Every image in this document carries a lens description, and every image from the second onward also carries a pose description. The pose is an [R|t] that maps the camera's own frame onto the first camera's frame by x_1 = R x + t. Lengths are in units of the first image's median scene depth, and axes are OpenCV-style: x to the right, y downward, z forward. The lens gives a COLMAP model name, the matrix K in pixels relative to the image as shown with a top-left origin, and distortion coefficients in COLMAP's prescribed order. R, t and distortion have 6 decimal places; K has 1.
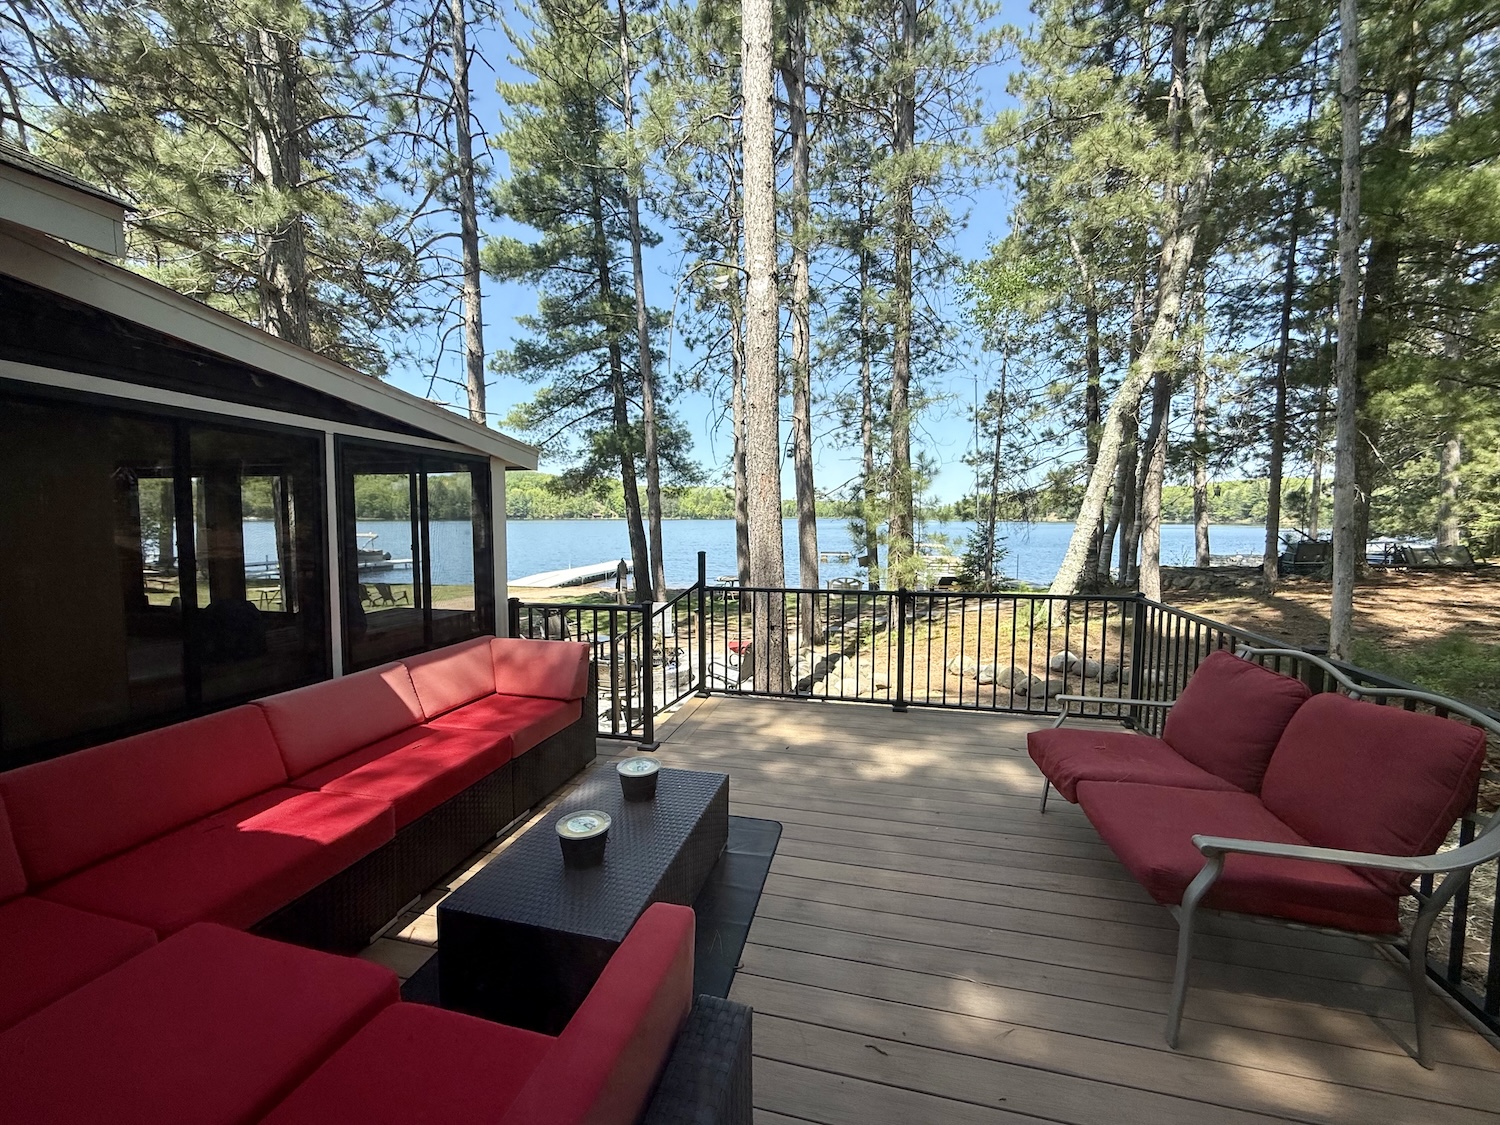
lens RADIAL K [[597.5, 0, 747.4], [0, 597.5, 550.9], [0, 0, 1]] dist [-0.000883, 0.000725]
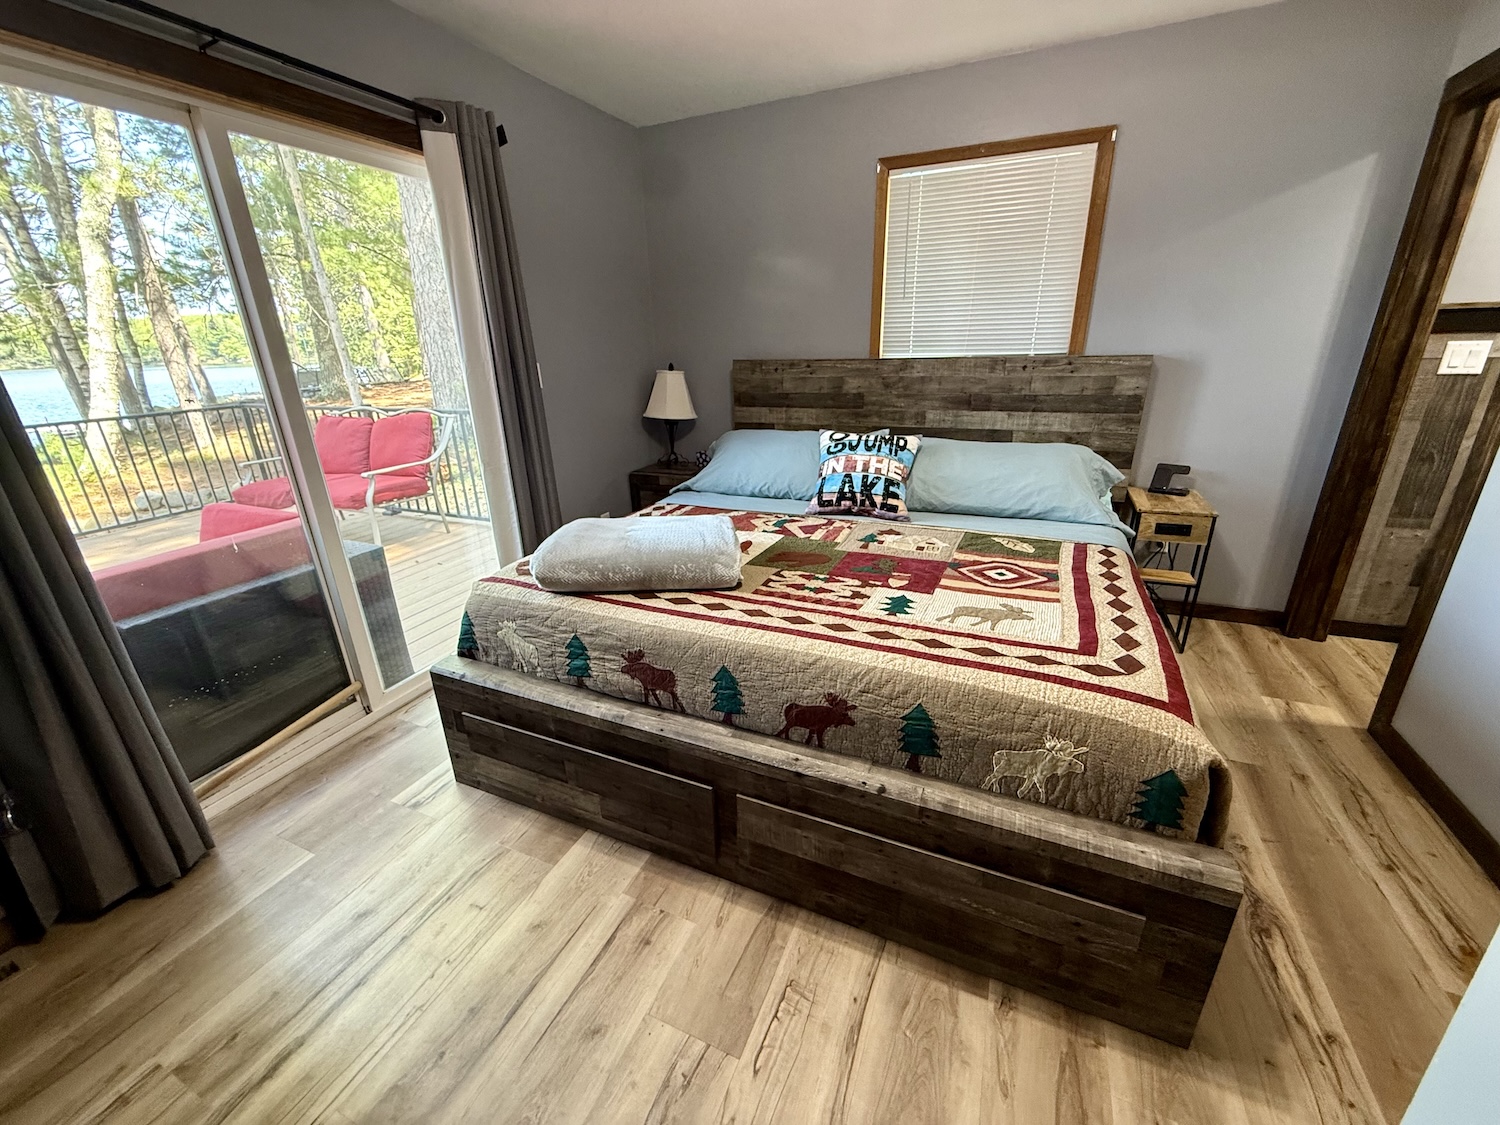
lens RADIAL K [[597.5, 0, 751.9], [0, 597.5, 564.0], [0, 0, 1]] dist [-0.000883, 0.000725]
pose [[0.173571, -0.349345, 0.920777, -0.107286], [0.084277, 0.936808, 0.339541, 0.012171], [-0.981209, 0.018666, 0.192045, -0.089168]]
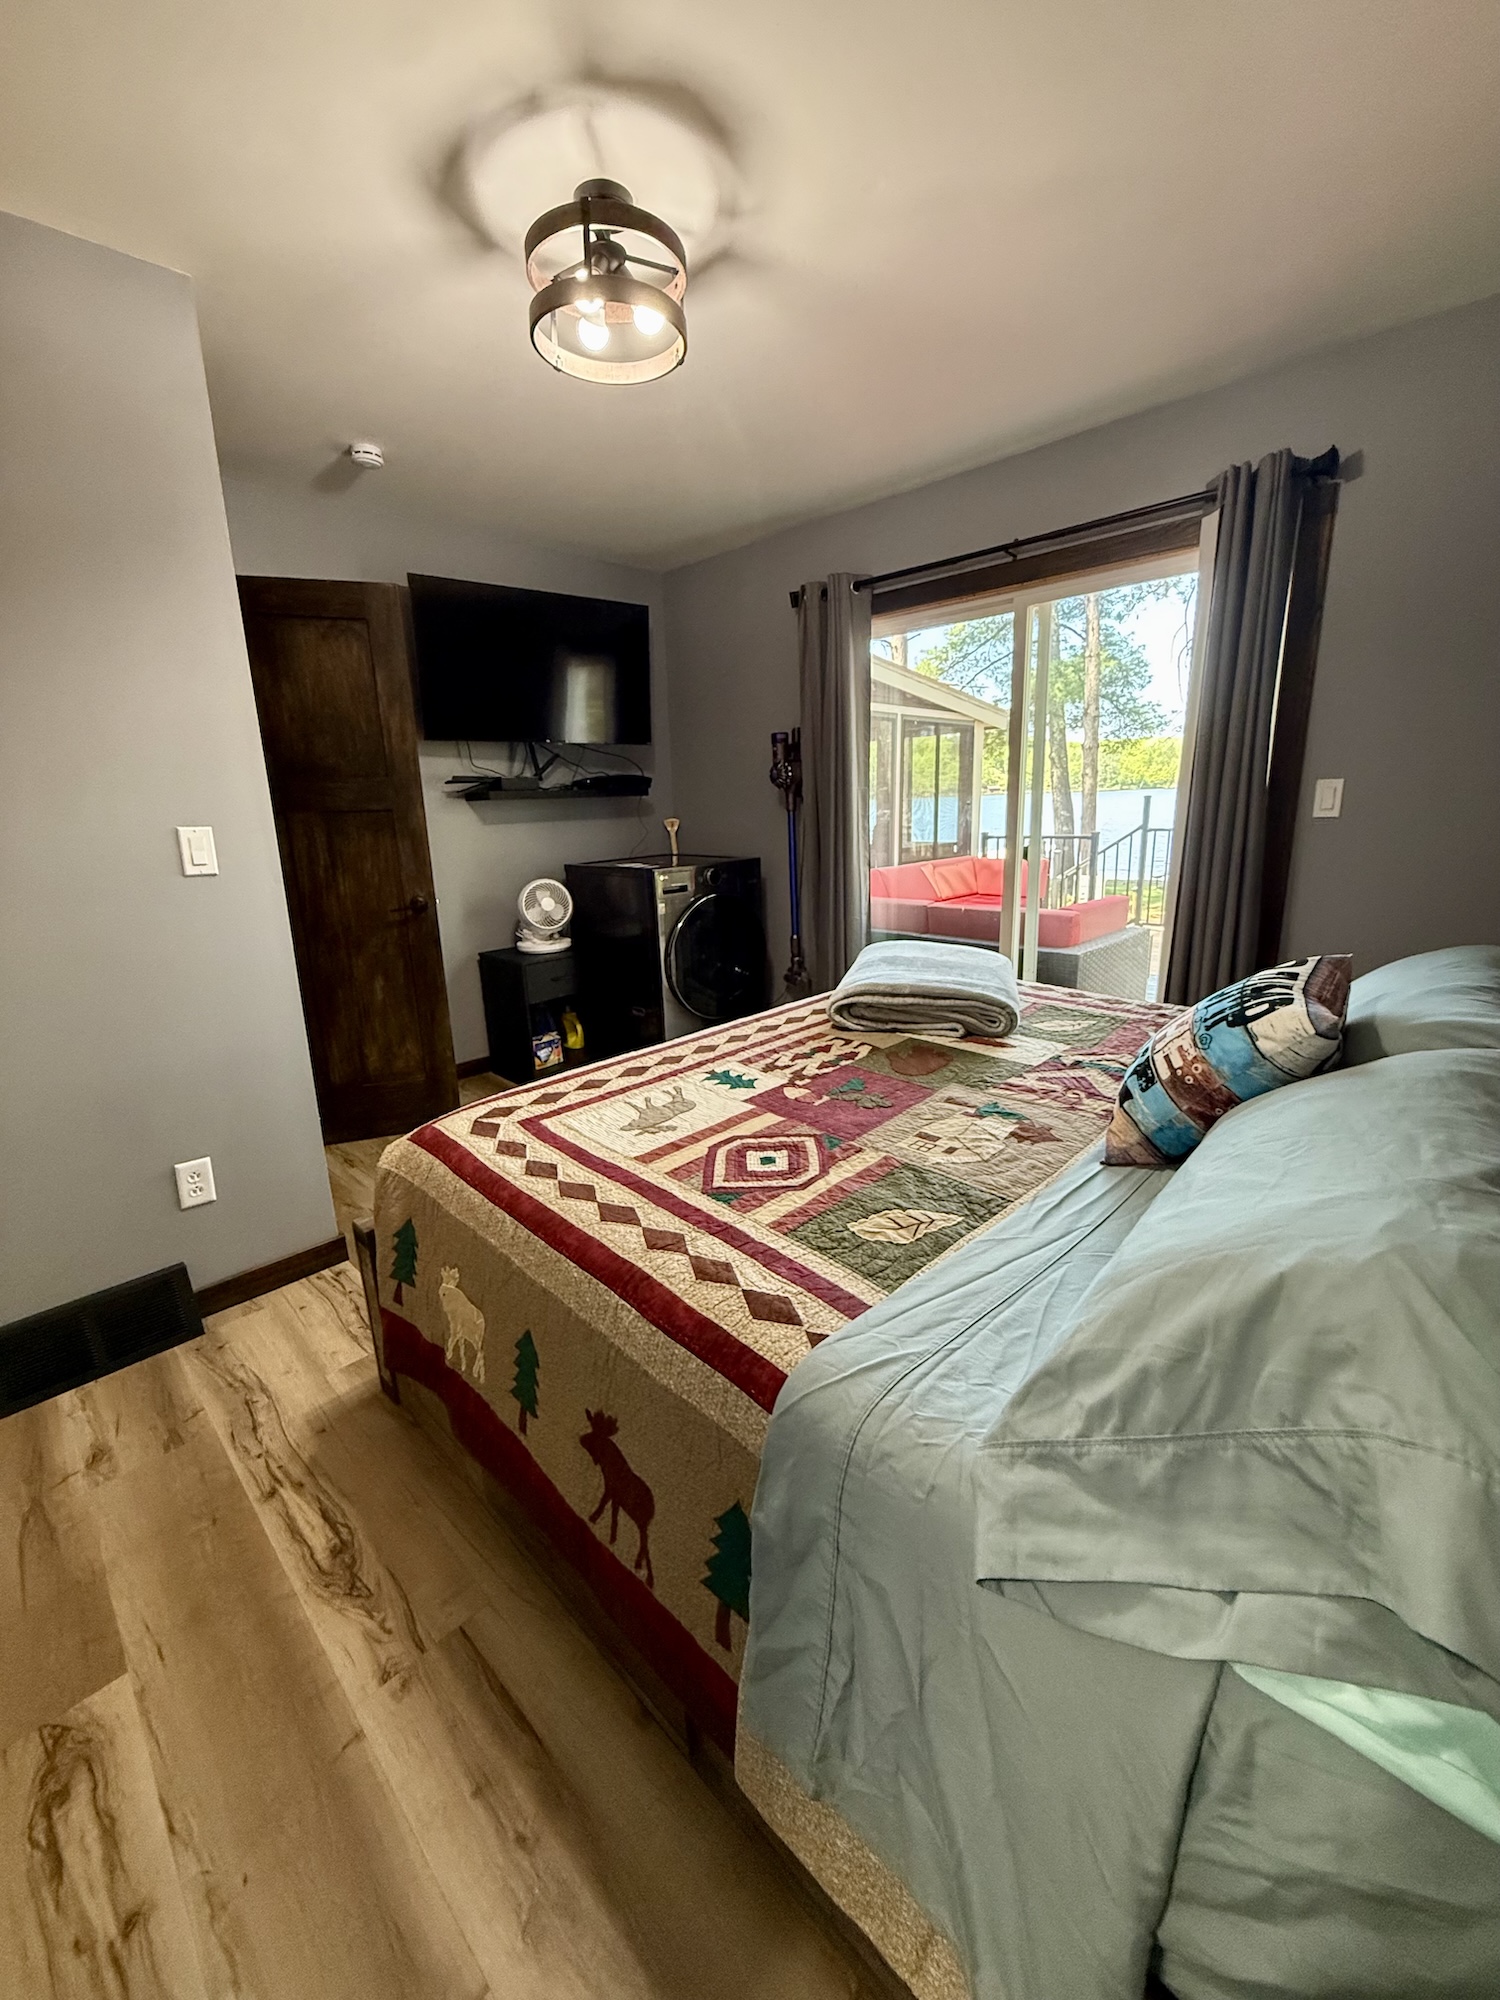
lens RADIAL K [[796.7, 0, 747.0], [0, 796.7, 1005.3], [0, 0, 1]] dist [-0.000883, 0.000725]
pose [[0.859588, 0.099337, -0.501239, 0.015101], [0.004440, 0.979433, 0.201721, 0.020091], [0.510968, -0.175623, 0.841468, -0.166781]]
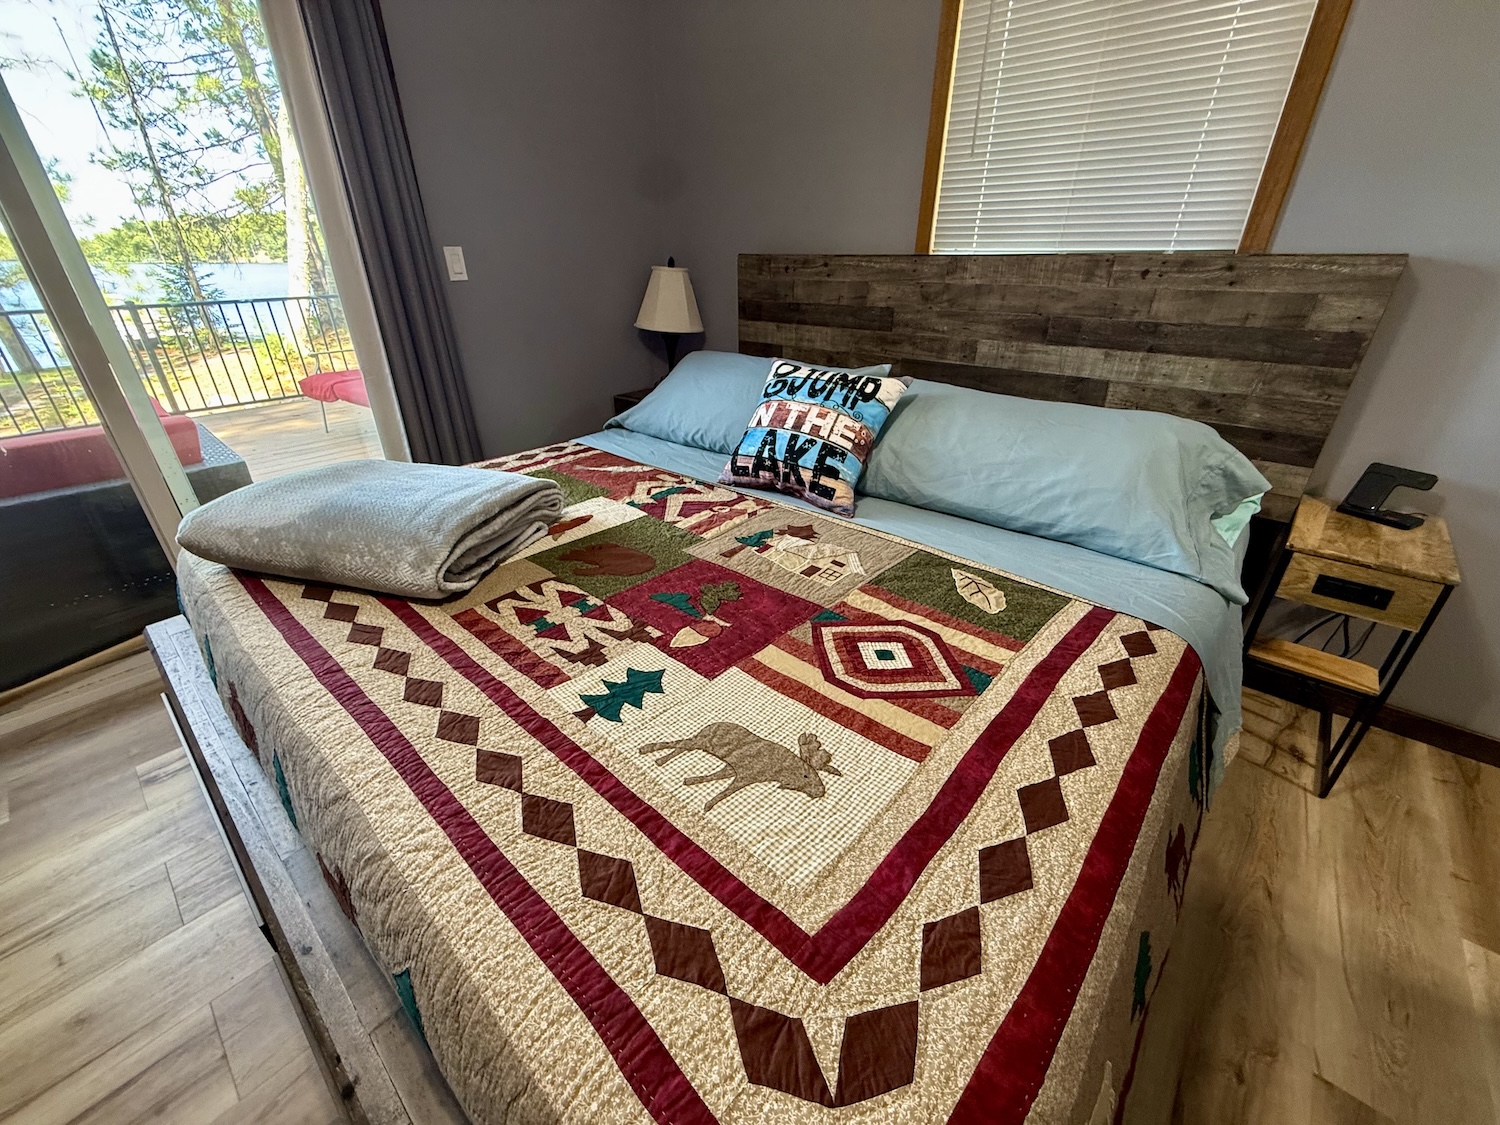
lens RADIAL K [[597.5, 0, 754.5], [0, 597.5, 563.4], [0, 0, 1]] dist [-0.000883, 0.000725]
pose [[0.454194, -0.410565, 0.790660, -0.058005], [0.055284, 0.898761, 0.434940, 0.018983], [-0.889186, -0.153837, 0.430910, -0.119419]]
